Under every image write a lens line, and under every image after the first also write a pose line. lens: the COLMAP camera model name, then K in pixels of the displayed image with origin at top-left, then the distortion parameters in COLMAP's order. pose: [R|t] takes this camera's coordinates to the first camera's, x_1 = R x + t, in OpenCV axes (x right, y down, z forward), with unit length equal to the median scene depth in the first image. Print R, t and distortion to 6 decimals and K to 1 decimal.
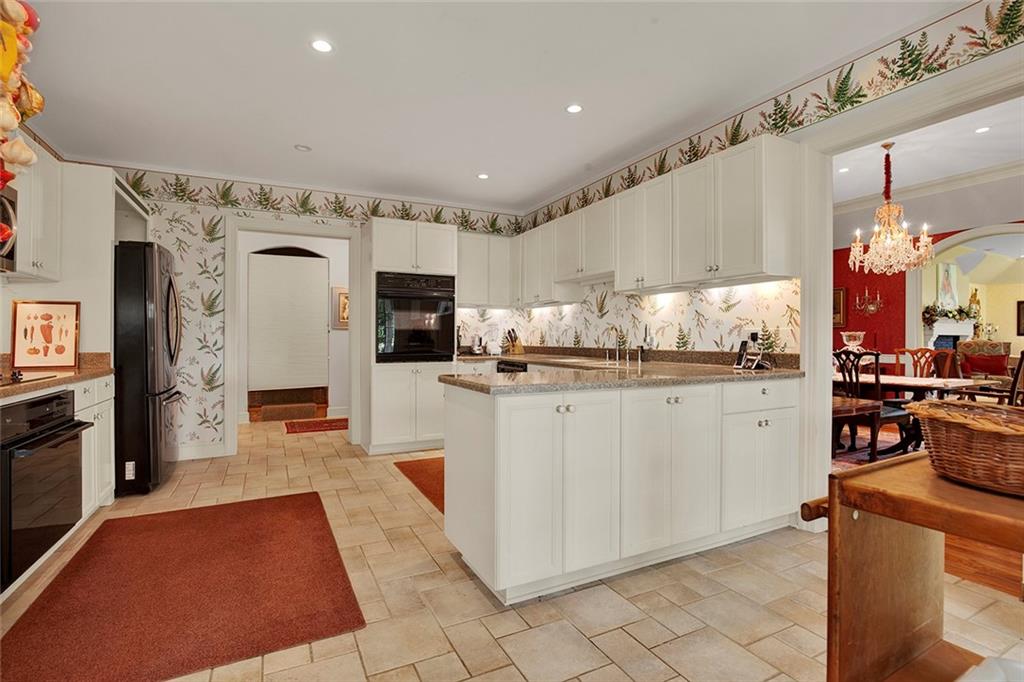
lens RADIAL K [[488.4, 0, 512.0], [0, 488.4, 341.0], [0, 0, 1]] dist [-0.019083, 0.000155]
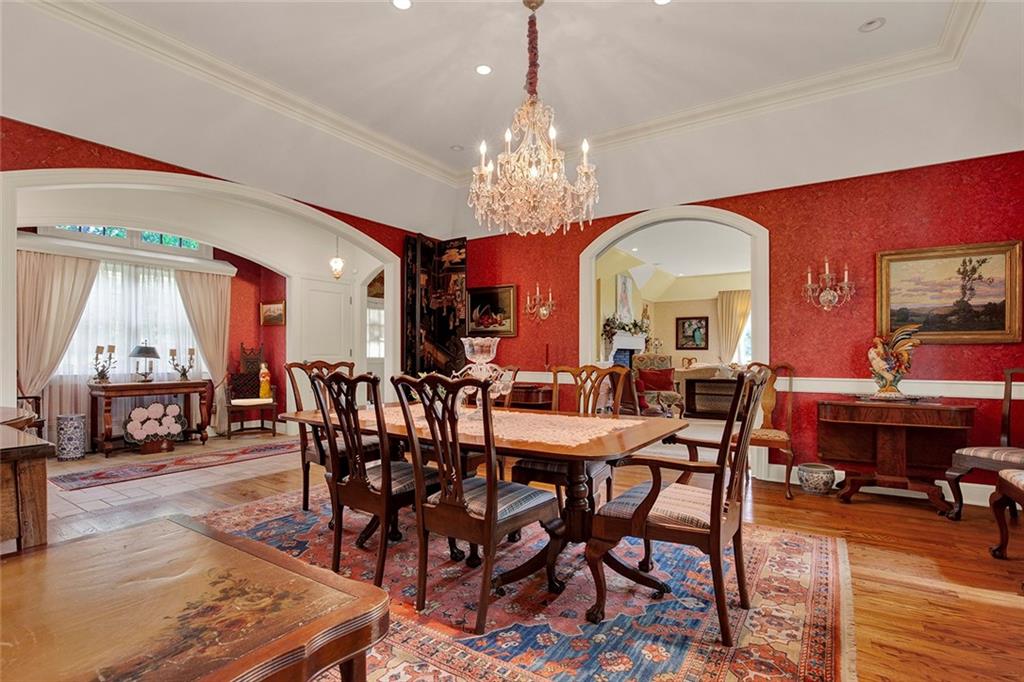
lens RADIAL K [[492.6, 0, 513.4], [0, 492.6, 357.2], [0, 0, 1]] dist [-0.000771, -0.000066]
pose [[0.873399, -0.006421, 0.486962, 0.239486], [0.006038, 0.999979, 0.002355, 0.001151], [-0.486967, 0.000884, 0.873420, 0.256599]]
